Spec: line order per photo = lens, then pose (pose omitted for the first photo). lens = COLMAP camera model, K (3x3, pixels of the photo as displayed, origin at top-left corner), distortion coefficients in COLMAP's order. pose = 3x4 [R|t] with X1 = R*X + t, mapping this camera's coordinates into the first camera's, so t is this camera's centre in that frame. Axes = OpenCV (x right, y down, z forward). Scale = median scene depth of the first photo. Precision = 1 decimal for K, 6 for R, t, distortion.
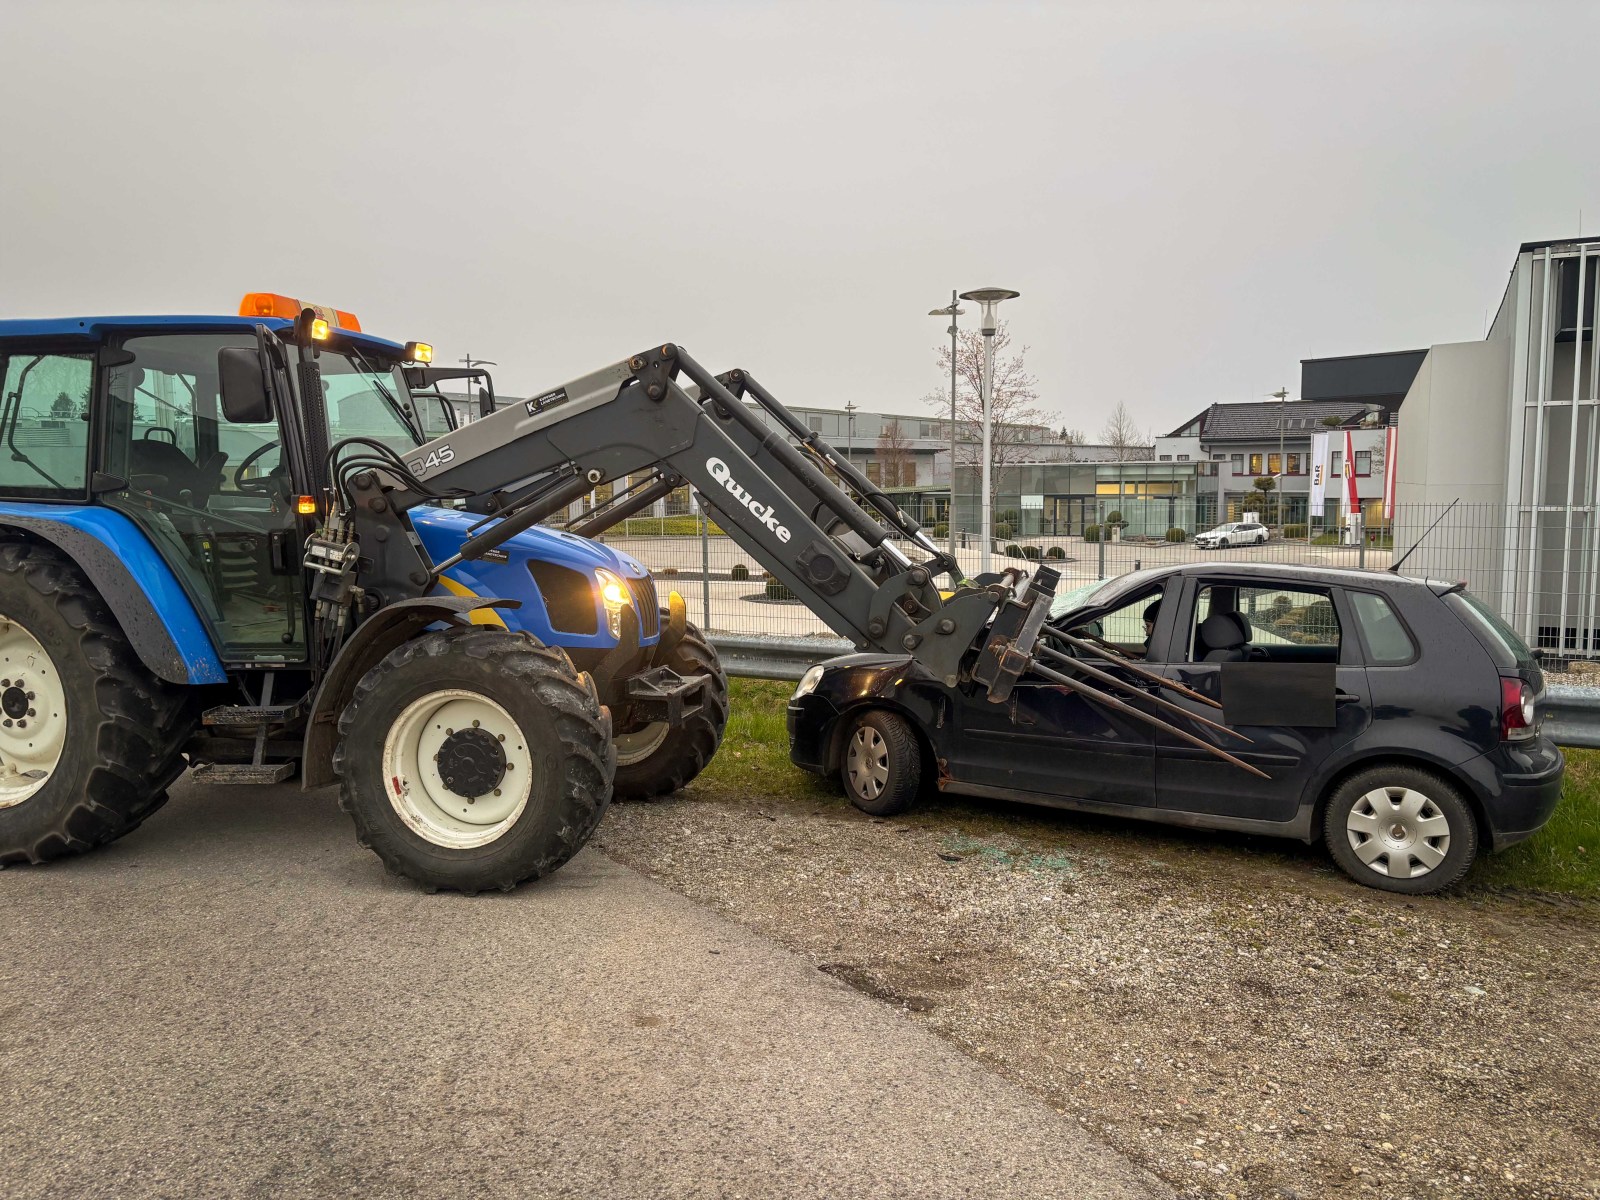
lens RADIAL K [[1217.0, 0, 807.9], [0, 1217.0, 610.2], [0, 0, 1]] dist [0.038940, -0.020776]
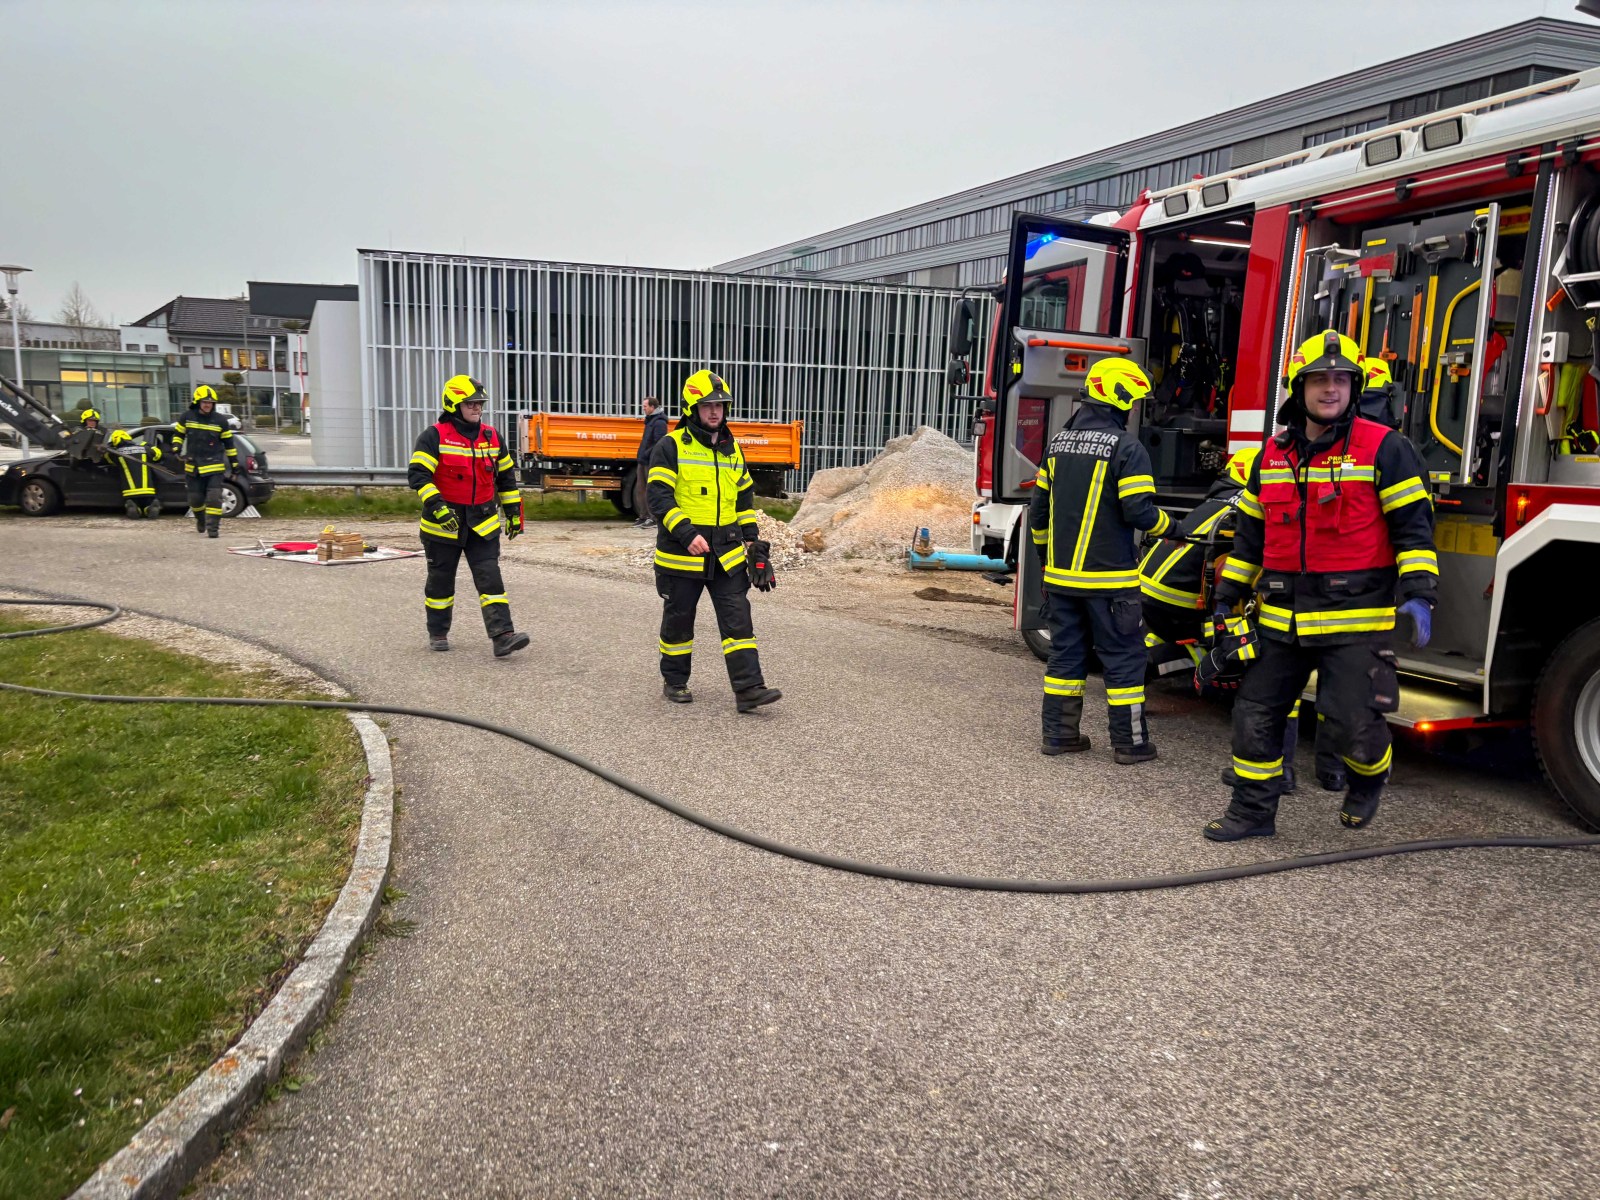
lens RADIAL K [[1217.0, 0, 801.3], [0, 1217.0, 610.9], [0, 0, 1]] dist [0.038940, -0.020776]
pose [[0.715370, -0.095006, 0.692257, -0.049828], [0.034070, 0.994278, 0.101249, 0.011760], [-0.697915, -0.048845, 0.714513, -0.166981]]
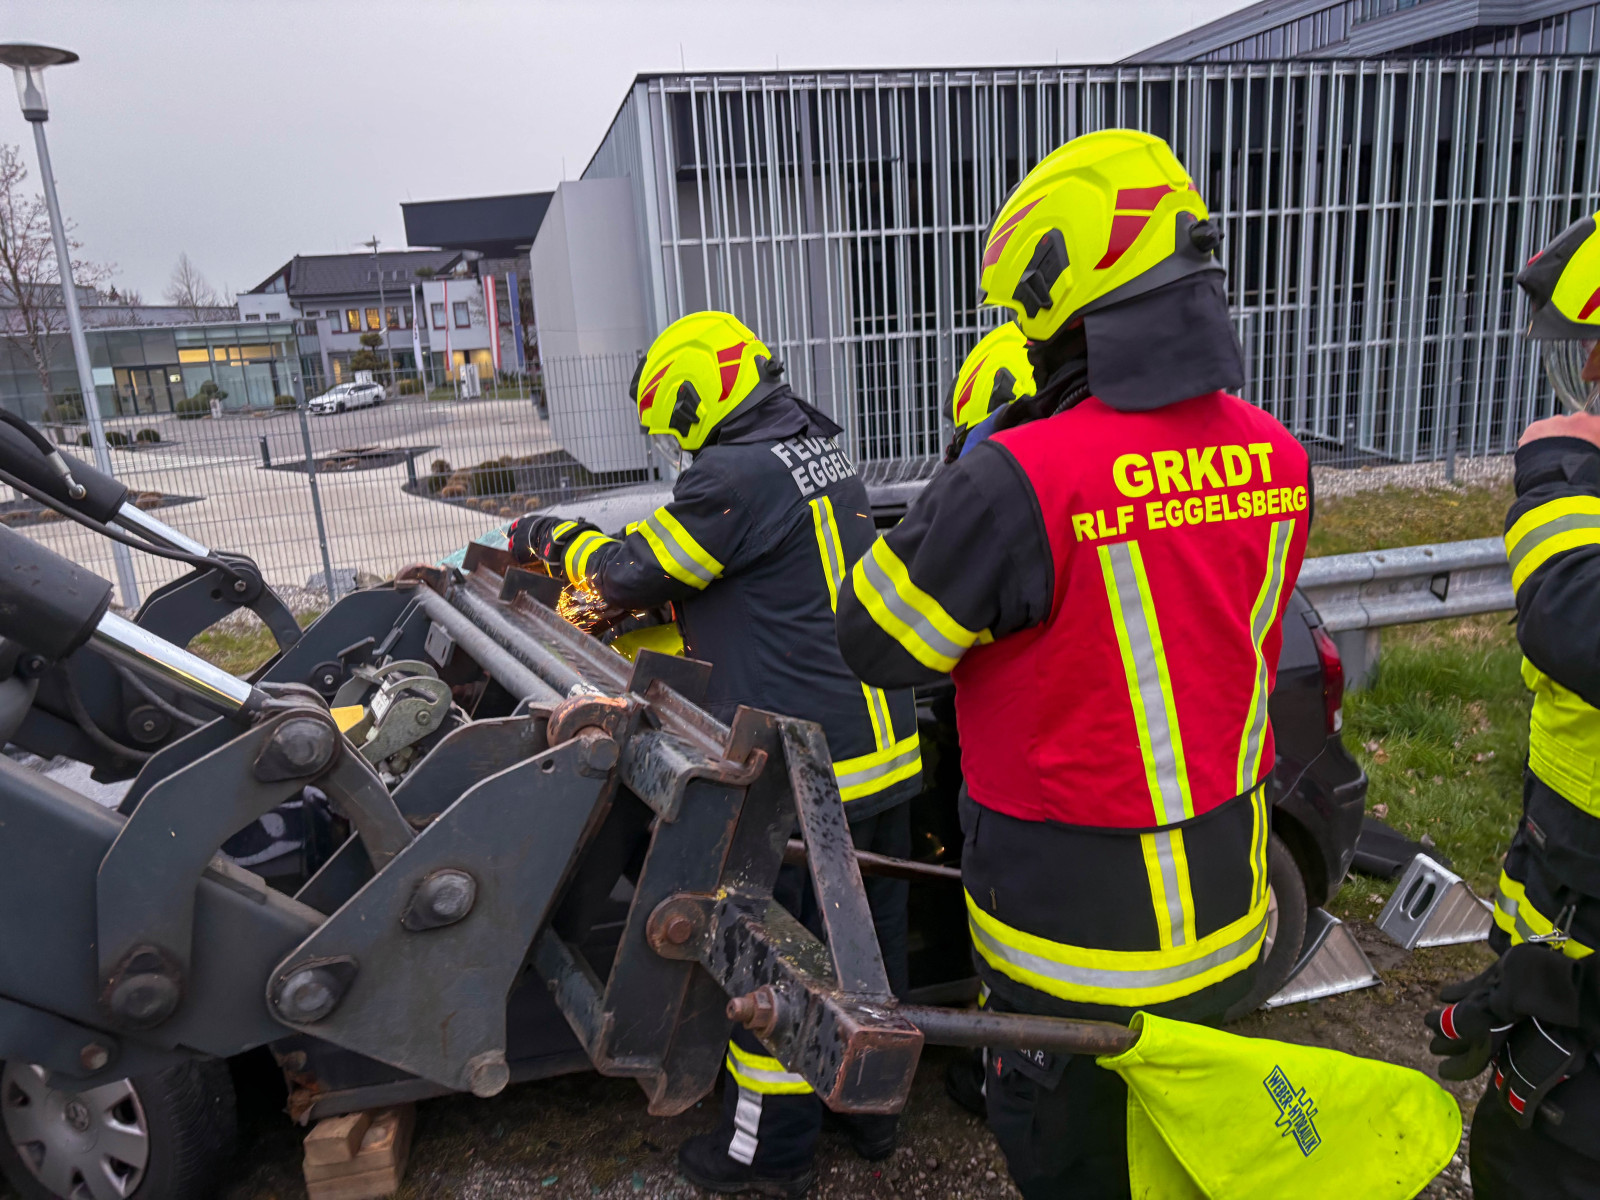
lens RADIAL K [[1217.0, 0, 811.7], [0, 1217.0, 590.4], [0, 0, 1]] dist [0.038940, -0.020776]
pose [[0.757670, -0.186649, 0.625379, 0.001020], [0.124714, 0.981981, 0.141983, -0.004727], [-0.640611, -0.029582, 0.767295, 0.042389]]
